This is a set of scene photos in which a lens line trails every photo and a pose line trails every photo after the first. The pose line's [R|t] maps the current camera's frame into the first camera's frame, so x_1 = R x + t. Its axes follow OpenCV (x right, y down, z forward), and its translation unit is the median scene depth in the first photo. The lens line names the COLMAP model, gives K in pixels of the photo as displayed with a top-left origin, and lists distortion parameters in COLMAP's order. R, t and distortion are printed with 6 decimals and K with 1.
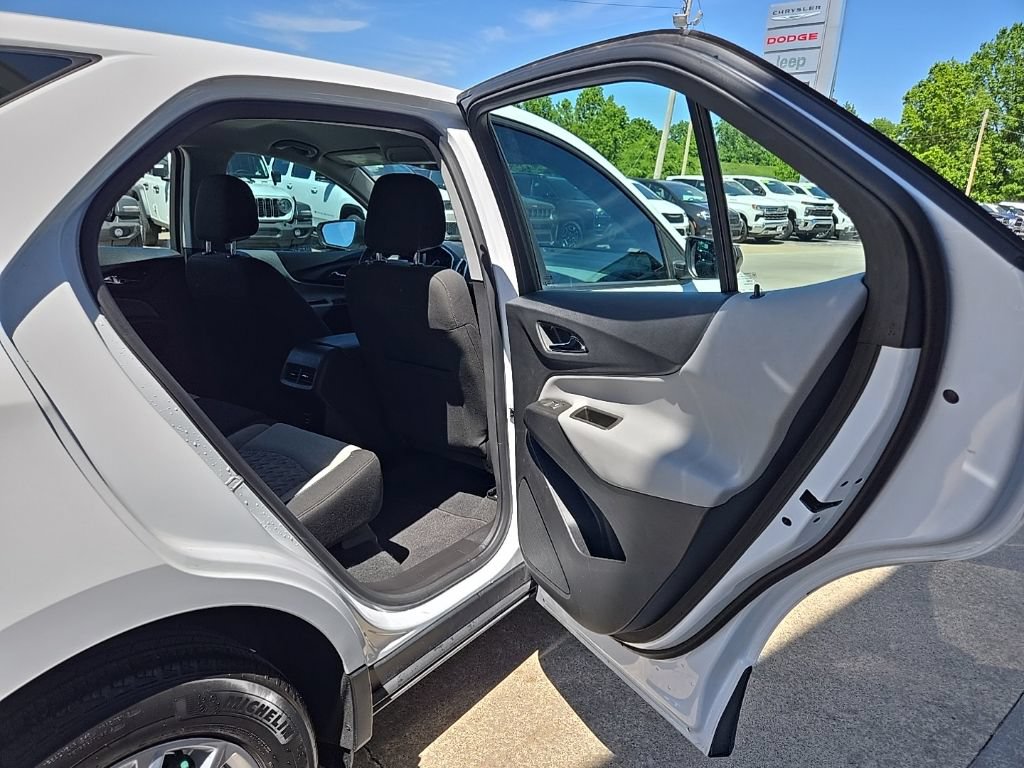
lens RADIAL K [[686.0, 0, 510.0], [0, 686.0, 388.3], [0, 0, 1]] dist [0.066745, -0.051839]
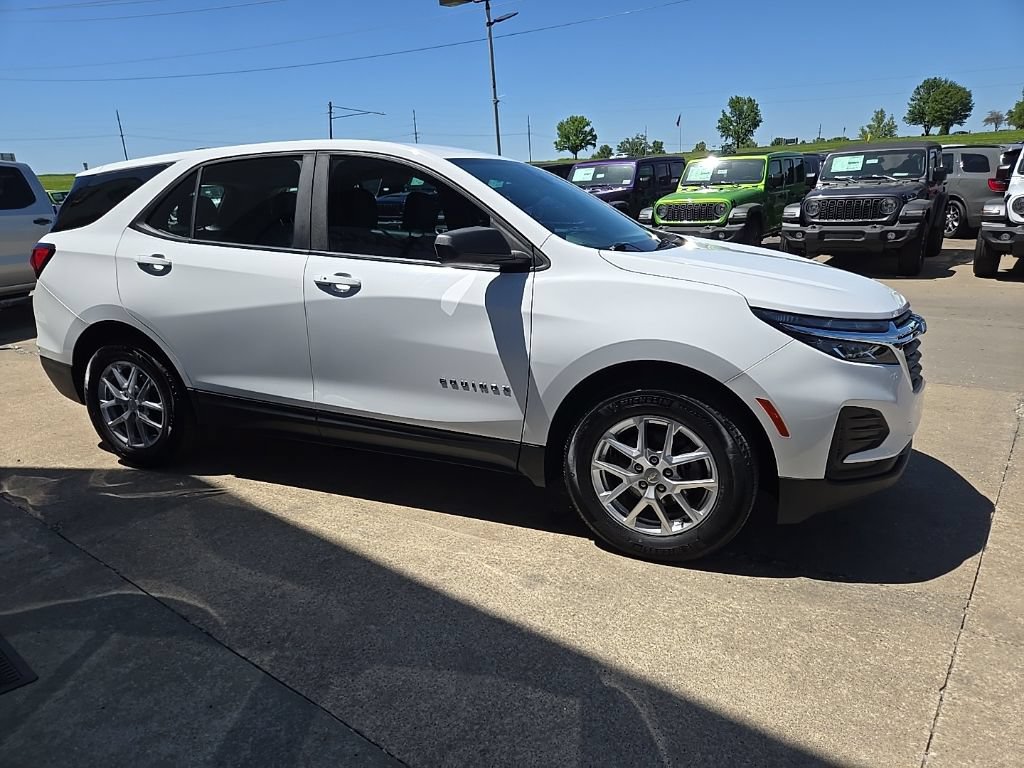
lens RADIAL K [[686.0, 0, 510.0], [0, 686.0, 388.3], [0, 0, 1]] dist [0.066745, -0.051839]
pose [[0.222923, 0.224093, -0.948730, 0.120131], [-0.238214, 0.956237, 0.169894, -0.015005], [0.945283, 0.188128, 0.266549, 0.069687]]
